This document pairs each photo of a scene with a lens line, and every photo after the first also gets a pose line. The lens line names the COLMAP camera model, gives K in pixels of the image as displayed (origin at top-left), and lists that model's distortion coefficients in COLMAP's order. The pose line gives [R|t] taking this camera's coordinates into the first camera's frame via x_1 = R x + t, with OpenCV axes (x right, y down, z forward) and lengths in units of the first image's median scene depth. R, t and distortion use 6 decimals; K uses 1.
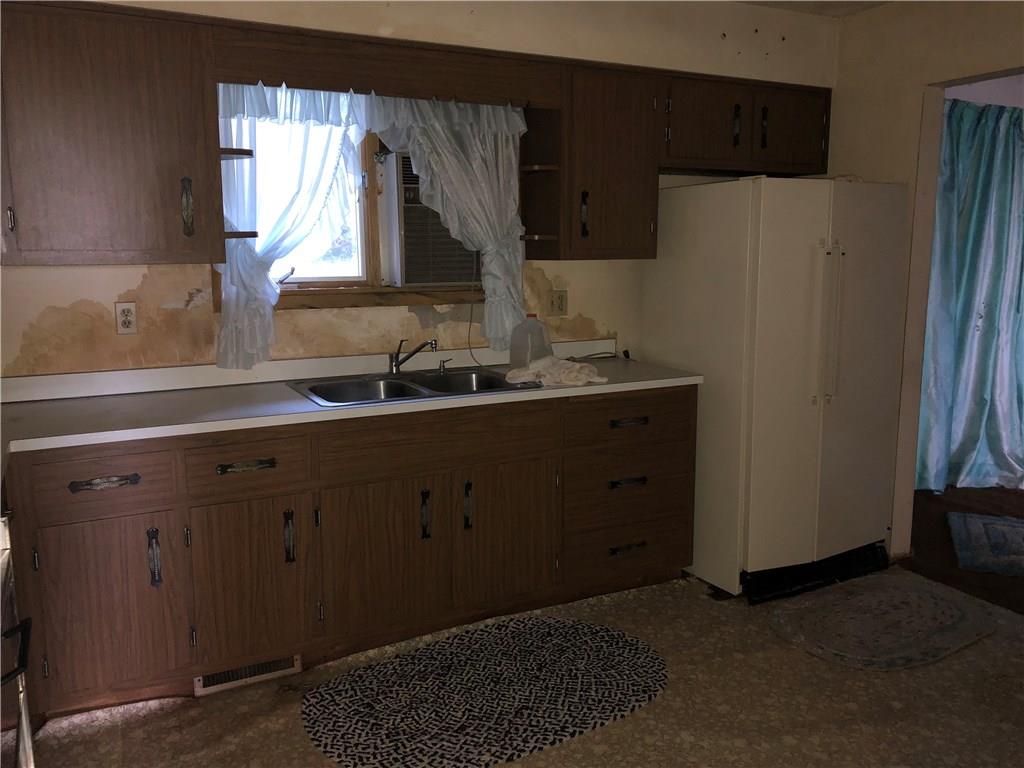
lens RADIAL K [[866.4, 0, 512.0], [0, 866.4, 384.0], [0, 0, 1]] dist [0.006221, 0.012237]
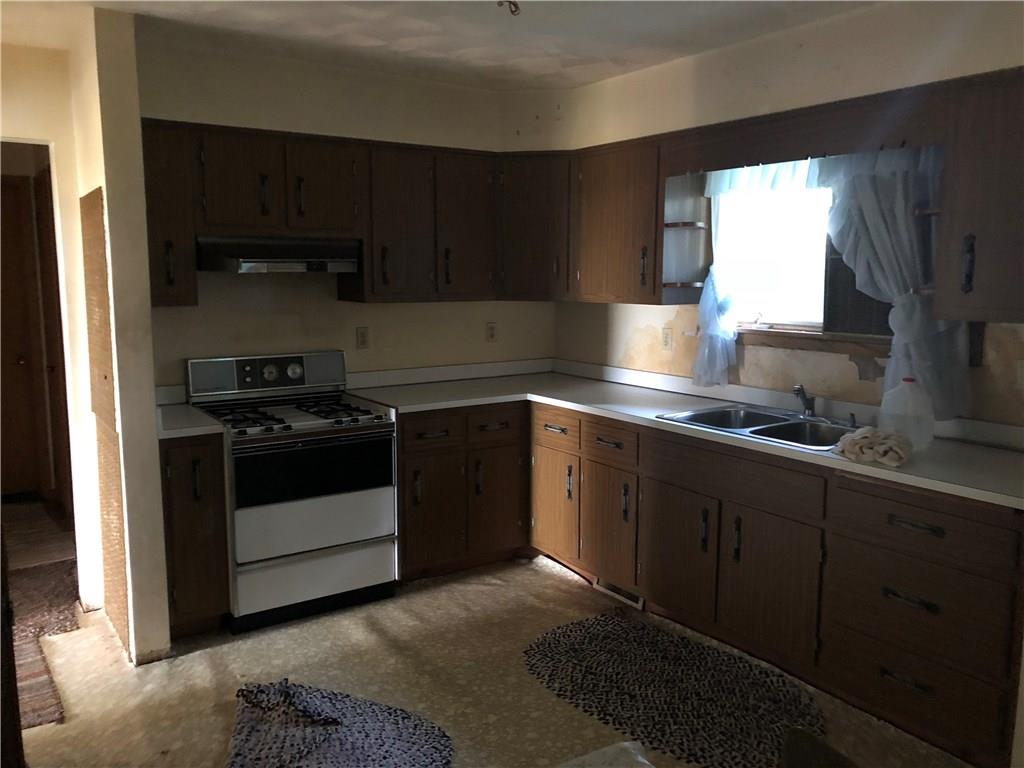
lens RADIAL K [[847.8, 0, 512.0], [0, 847.8, 384.0], [0, 0, 1]] dist [0.126422, -0.229358]
pose [[0.094781, 0.128271, -0.987200, 0.941893], [-0.165985, 0.979818, 0.111376, -0.116273], [0.981563, 0.153304, 0.114159, 0.571883]]
